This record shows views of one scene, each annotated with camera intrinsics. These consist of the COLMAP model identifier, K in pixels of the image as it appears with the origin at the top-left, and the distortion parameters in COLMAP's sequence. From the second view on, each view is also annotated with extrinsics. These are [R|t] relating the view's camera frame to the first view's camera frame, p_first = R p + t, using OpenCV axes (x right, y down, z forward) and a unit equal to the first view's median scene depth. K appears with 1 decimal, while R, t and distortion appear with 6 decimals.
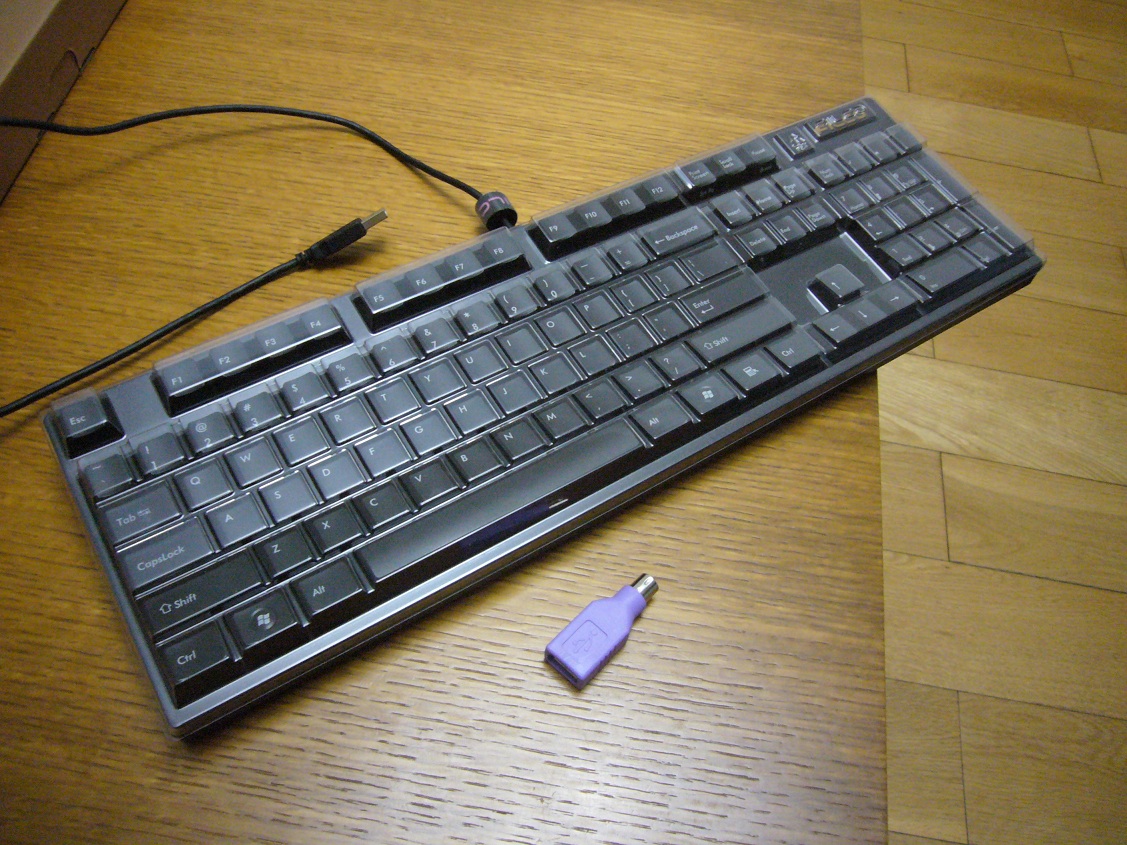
lens RADIAL K [[987.1, 0, 563.5], [0, 987.1, 422.5], [0, 0, 1]] dist [-0.106476, 0.069121]
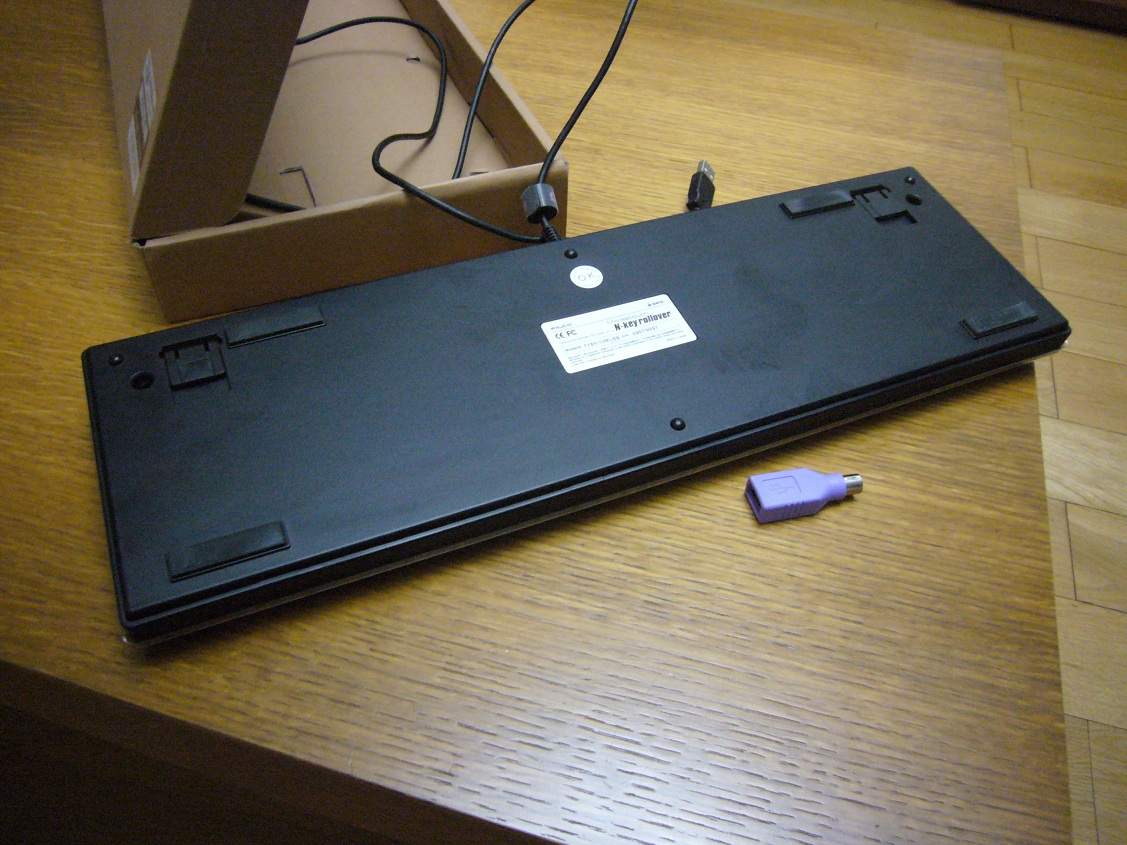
lens RADIAL K [[987.1, 0, 563.5], [0, 987.1, 422.5], [0, 0, 1]] dist [-0.106476, 0.069121]
pose [[0.994019, 0.057717, -0.092706, -0.104521], [-0.070076, 0.988209, -0.136133, 0.235649], [0.083756, 0.141816, 0.986343, -0.133857]]
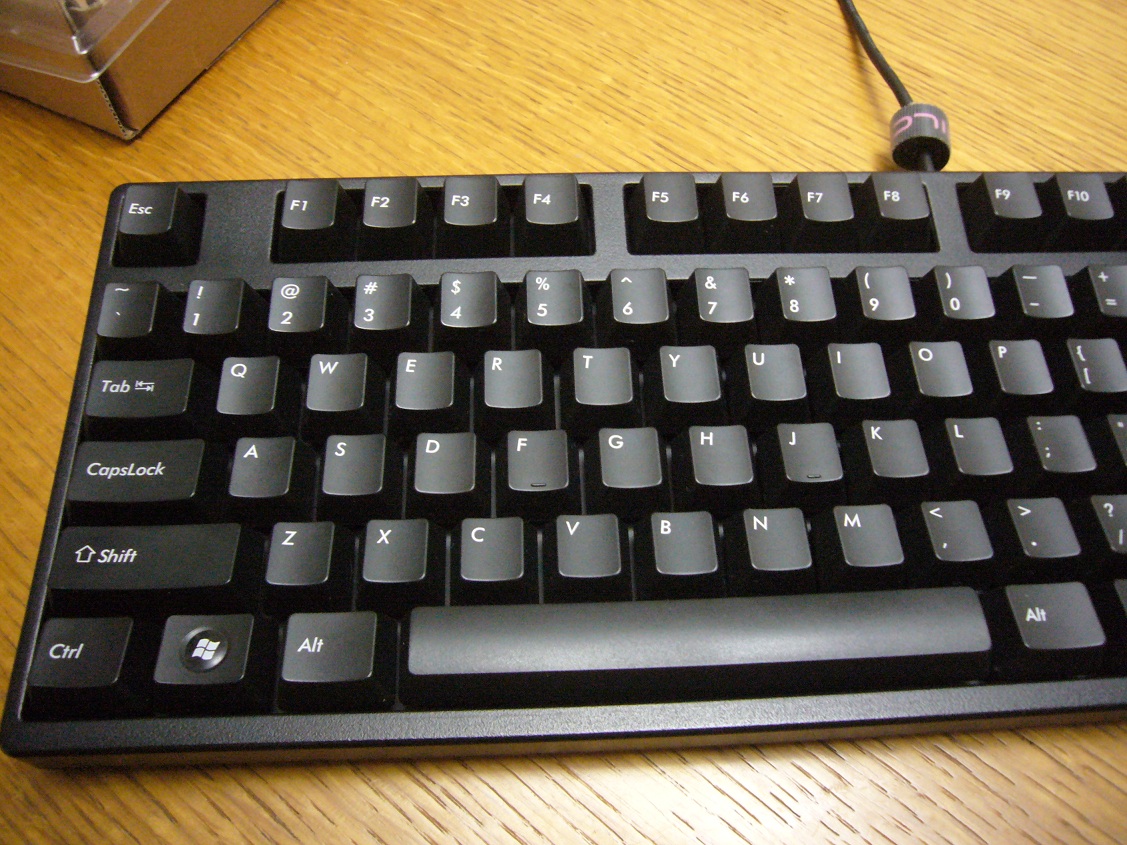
lens RADIAL K [[987.1, 0, 563.5], [0, 987.1, 422.5], [0, 0, 1]] dist [-0.106476, 0.069121]
pose [[0.861307, 0.409228, -0.301137, -0.006788], [-0.384944, 0.912425, 0.138922, -0.056077], [0.331616, -0.003733, 0.943407, 0.379859]]
